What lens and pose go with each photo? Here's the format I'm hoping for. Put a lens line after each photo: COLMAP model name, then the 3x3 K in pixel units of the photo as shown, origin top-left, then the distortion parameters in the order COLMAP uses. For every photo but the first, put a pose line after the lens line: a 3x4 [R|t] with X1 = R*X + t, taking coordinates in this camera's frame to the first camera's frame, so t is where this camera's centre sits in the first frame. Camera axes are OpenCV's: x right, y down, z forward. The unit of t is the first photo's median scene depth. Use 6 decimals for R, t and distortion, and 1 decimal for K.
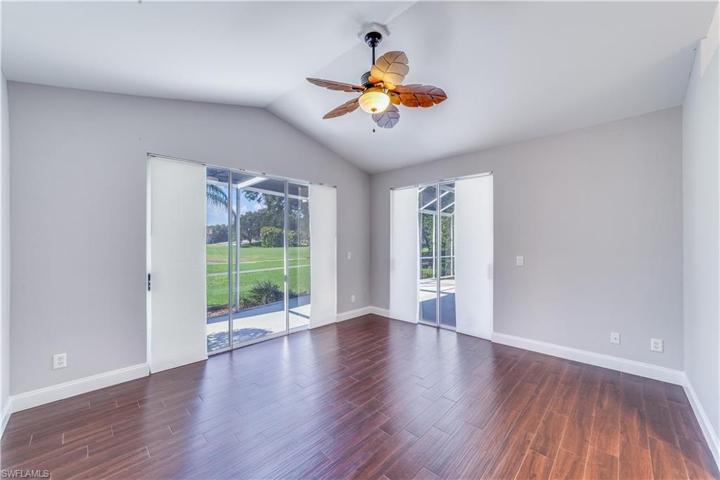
lens RADIAL K [[275.6, 0, 357.5], [0, 275.6, 239.7], [0, 0, 1]] dist [-0.017257, 0.000134]
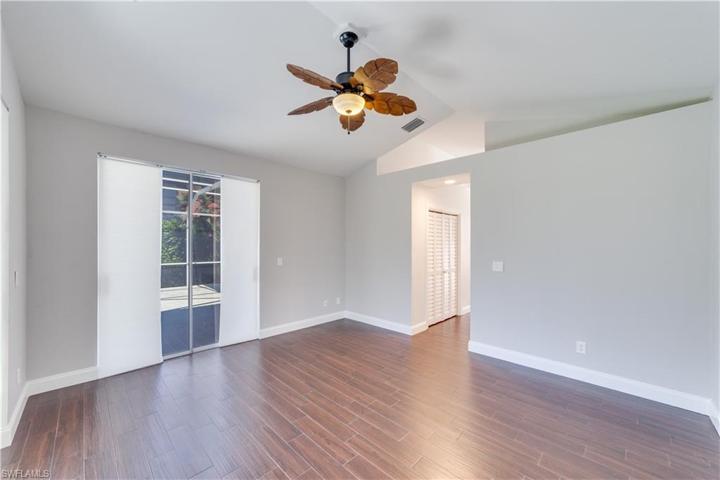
lens RADIAL K [[278.8, 0, 357.4], [0, 278.8, 245.8], [0, 0, 1]] dist [-0.014485, 0.000060]
pose [[0.026979, -0.003021, 0.999631, -0.576697], [-0.003058, 0.999991, 0.003105, 0.002597], [-0.999631, -0.003141, 0.026970, 0.583434]]
